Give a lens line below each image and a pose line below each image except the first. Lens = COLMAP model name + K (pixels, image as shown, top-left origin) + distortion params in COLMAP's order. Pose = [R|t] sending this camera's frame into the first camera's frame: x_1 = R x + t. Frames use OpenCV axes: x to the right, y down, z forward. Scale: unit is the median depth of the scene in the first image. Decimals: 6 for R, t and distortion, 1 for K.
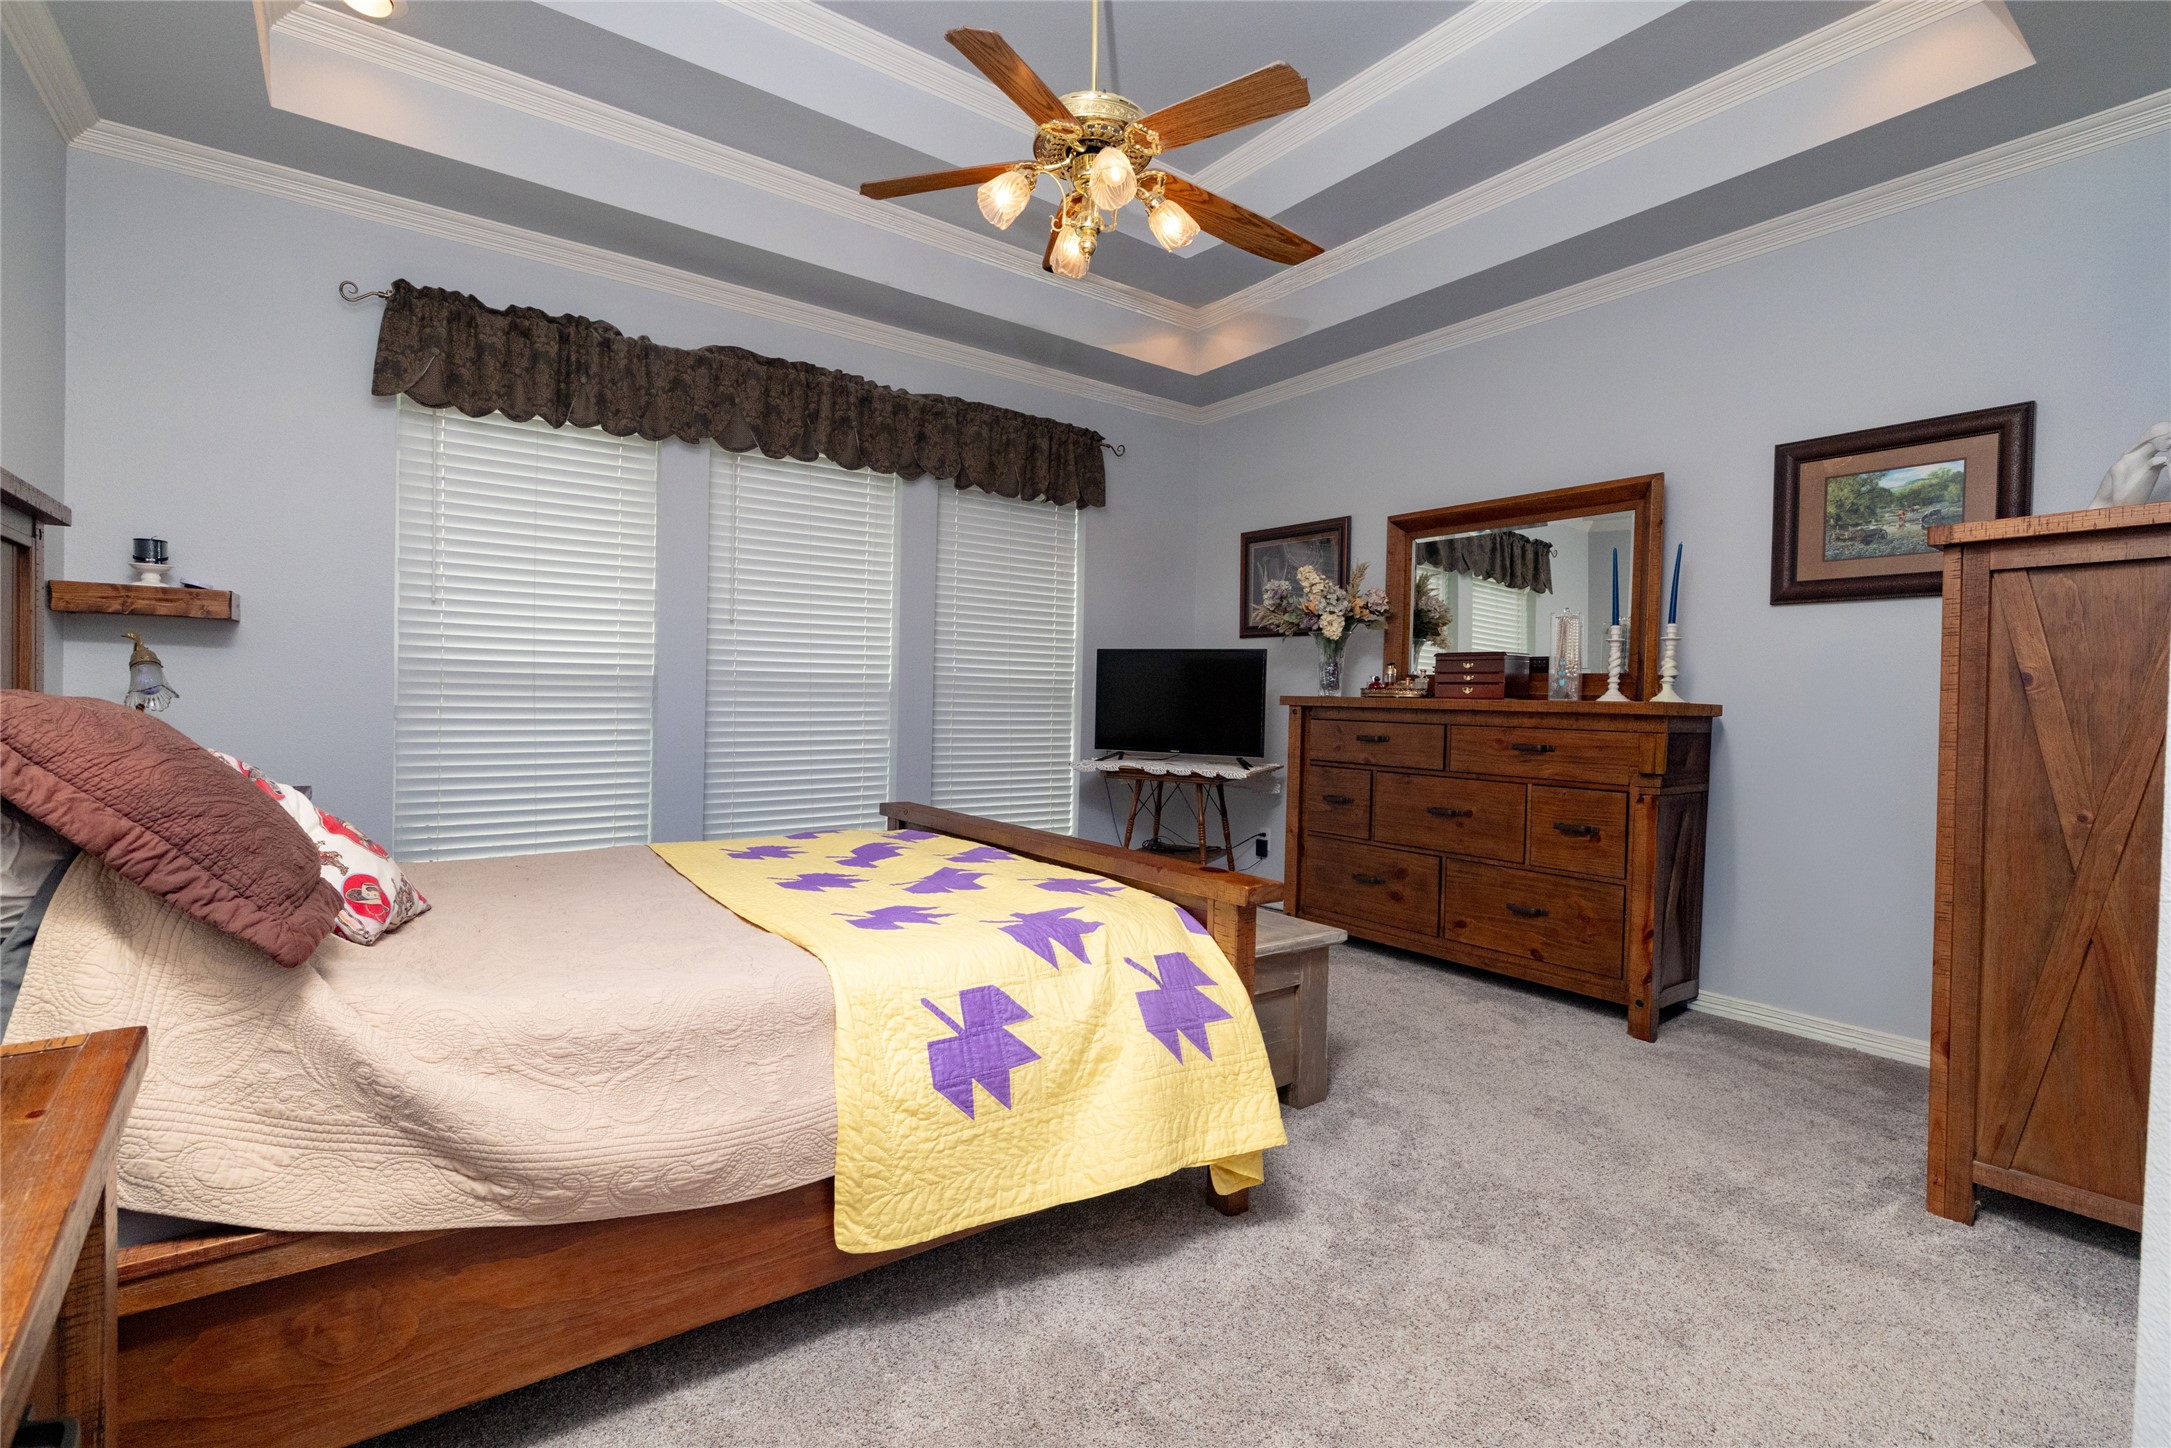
lens RADIAL K [[974.3, 0, 1051.4], [0, 974.3, 733.4], [0, 0, 1]] dist [-0.003189, 0.001550]
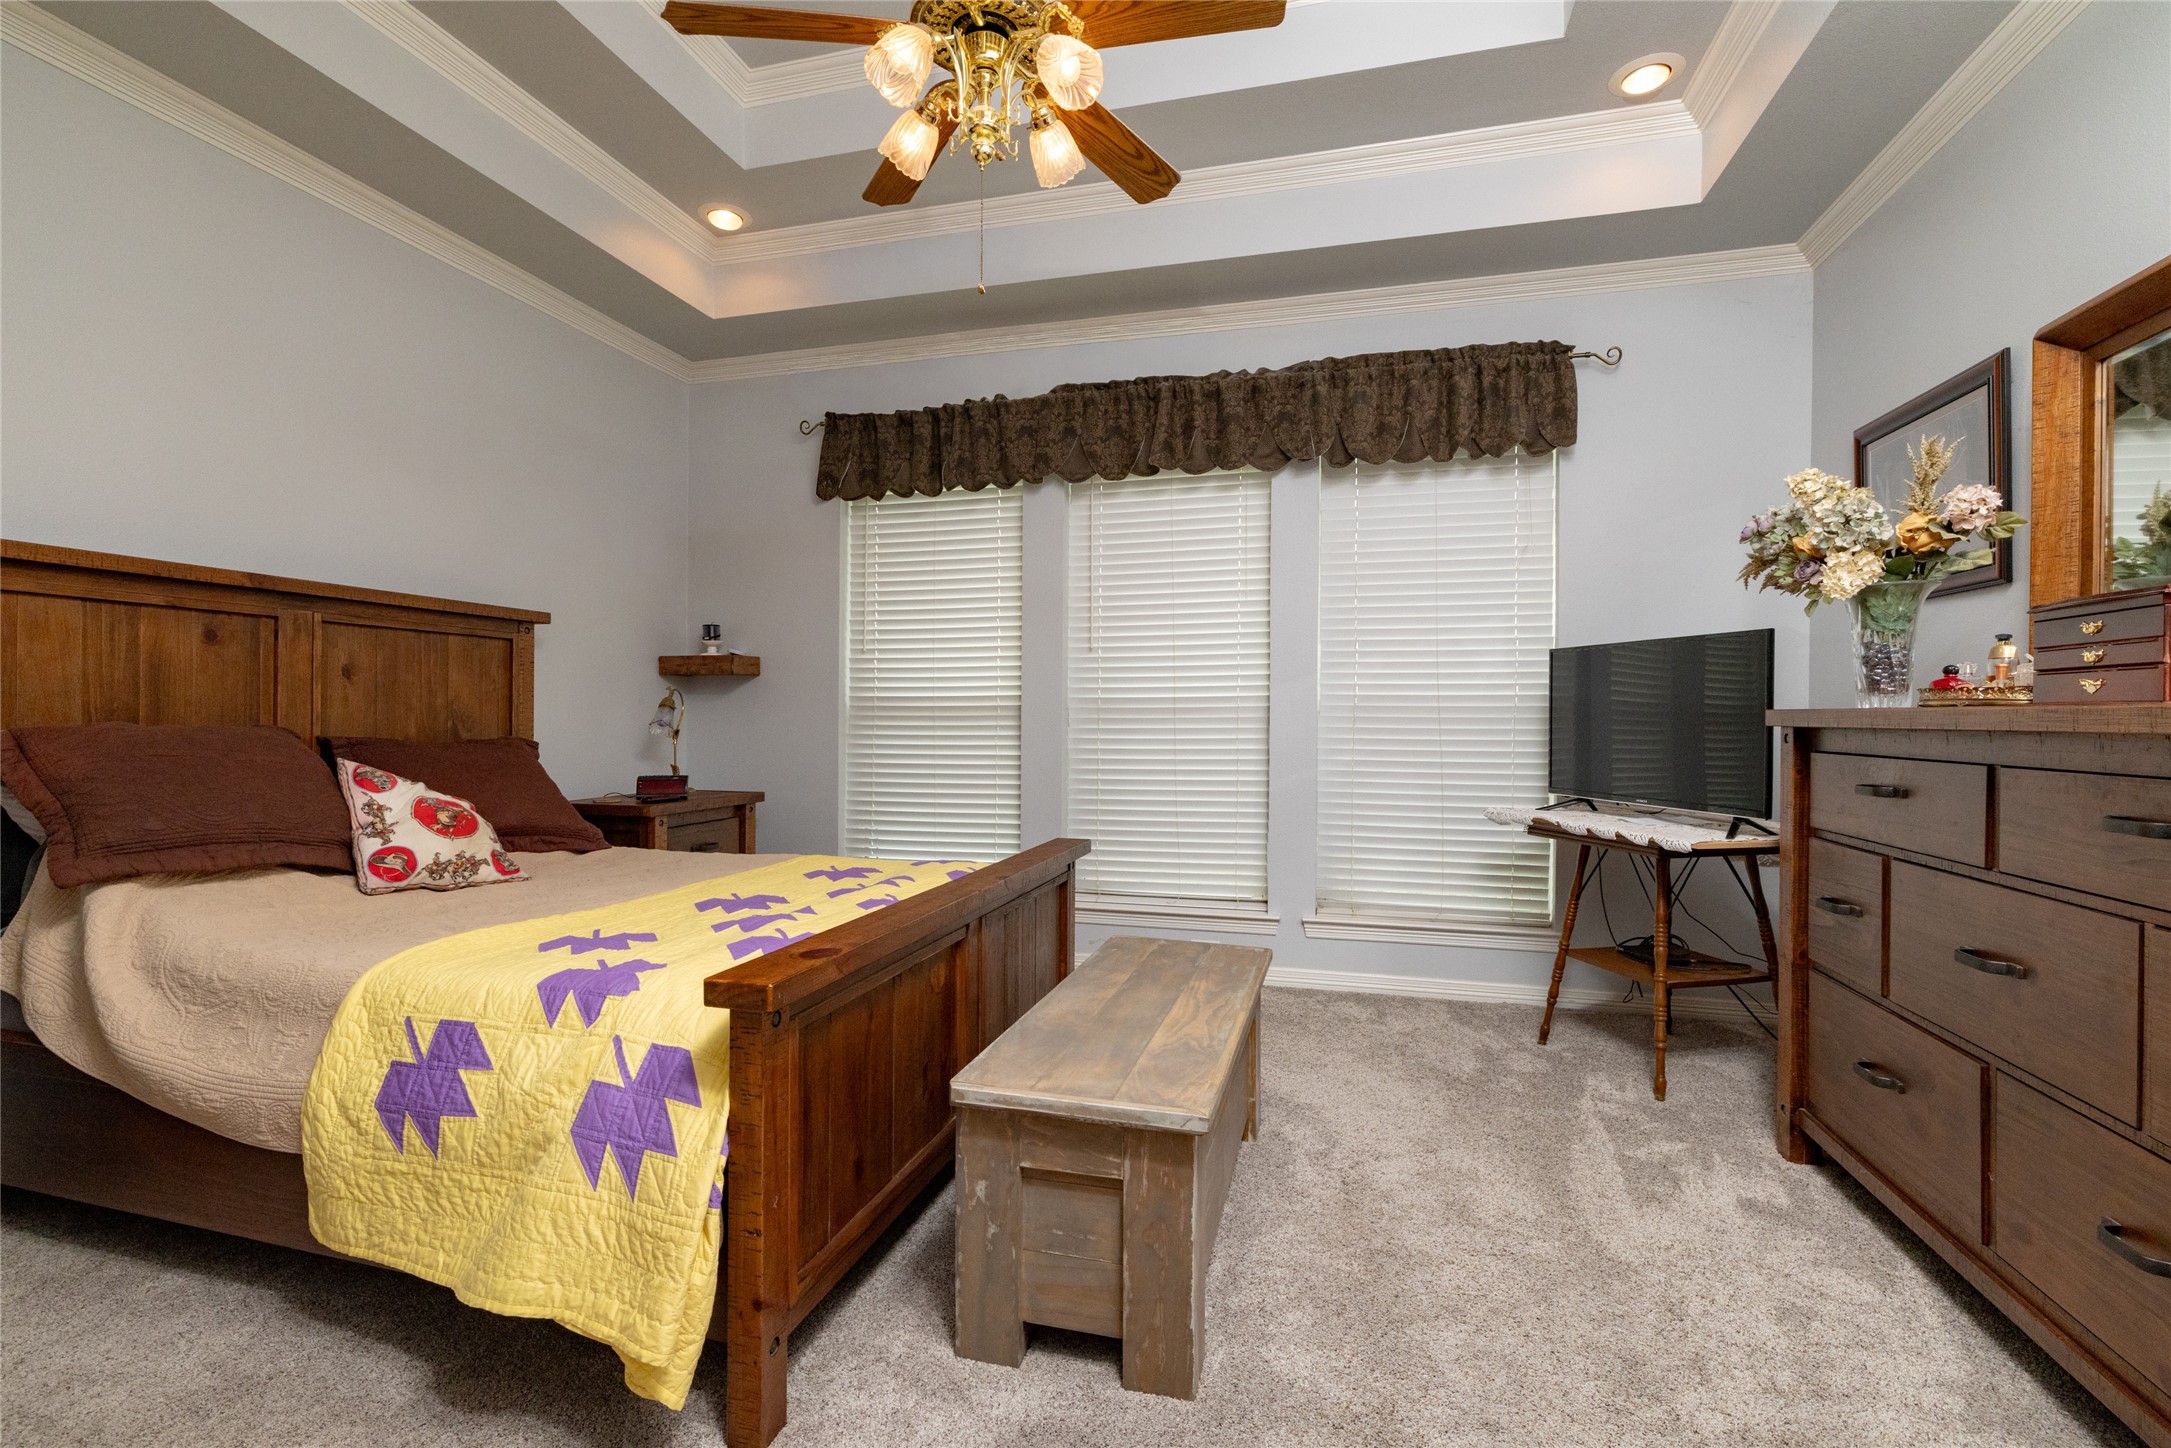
lens RADIAL K [[974.3, 0, 1083.7], [0, 974.3, 714.8], [0, 0, 1]] dist [-0.003189, 0.001550]
pose [[0.629916, -0.019986, -0.776406, 0.487333], [-0.018872, 0.998980, -0.041026, -0.005754], [0.776434, 0.040495, 0.628896, 0.396151]]
